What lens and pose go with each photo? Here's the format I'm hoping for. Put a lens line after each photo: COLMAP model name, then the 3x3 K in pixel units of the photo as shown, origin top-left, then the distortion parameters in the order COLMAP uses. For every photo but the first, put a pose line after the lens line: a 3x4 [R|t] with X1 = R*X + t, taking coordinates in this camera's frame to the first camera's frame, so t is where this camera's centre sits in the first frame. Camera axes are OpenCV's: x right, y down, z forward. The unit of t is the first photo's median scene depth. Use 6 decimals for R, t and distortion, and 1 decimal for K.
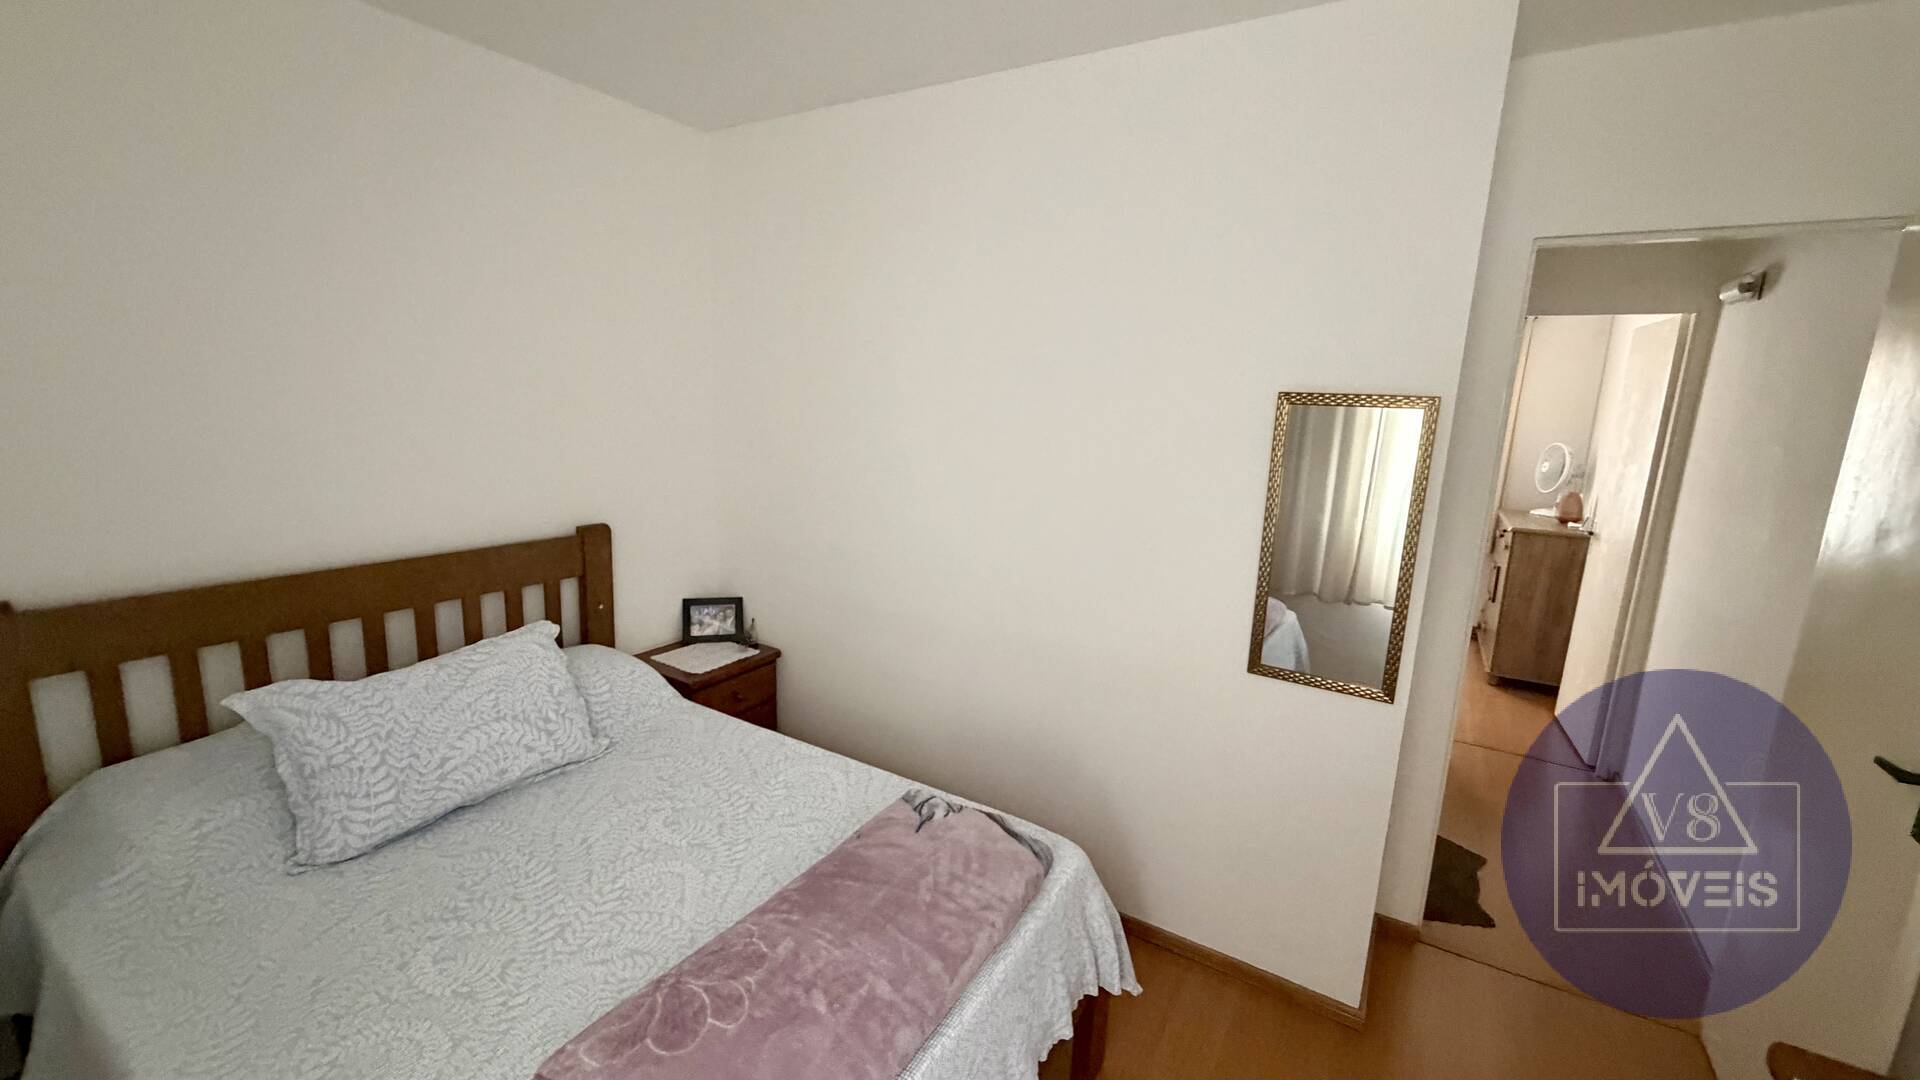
lens RADIAL K [[761.0, 0, 952.4], [0, 761.0, 537.5], [0, 0, 1]] dist [0.001083, 0.000047]
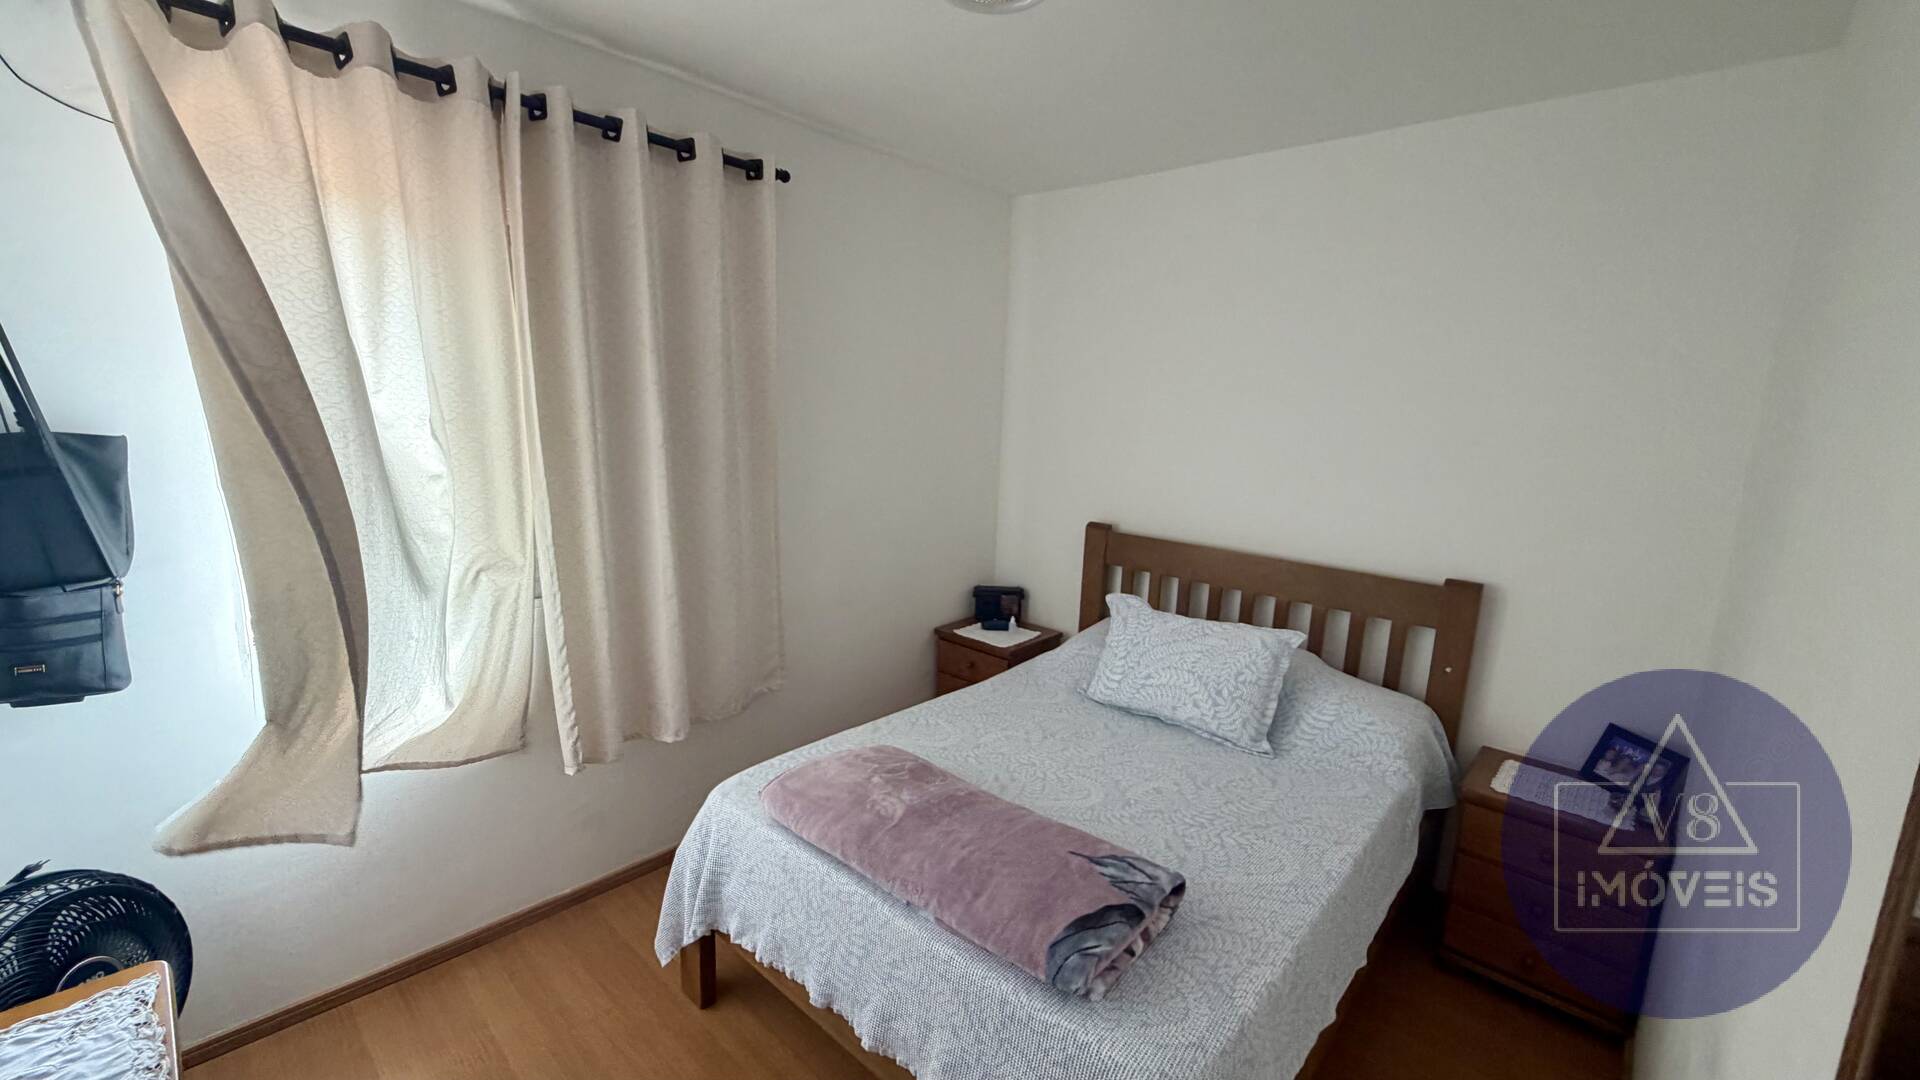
lens RADIAL K [[761.0, 0, 952.4], [0, 761.0, 537.5], [0, 0, 1]] dist [0.001083, 0.000047]
pose [[-0.184171, 0.122856, -0.975186, 0.715281], [-0.229652, 0.959317, 0.164228, -0.103002], [0.955689, 0.254200, -0.148464, 0.724415]]
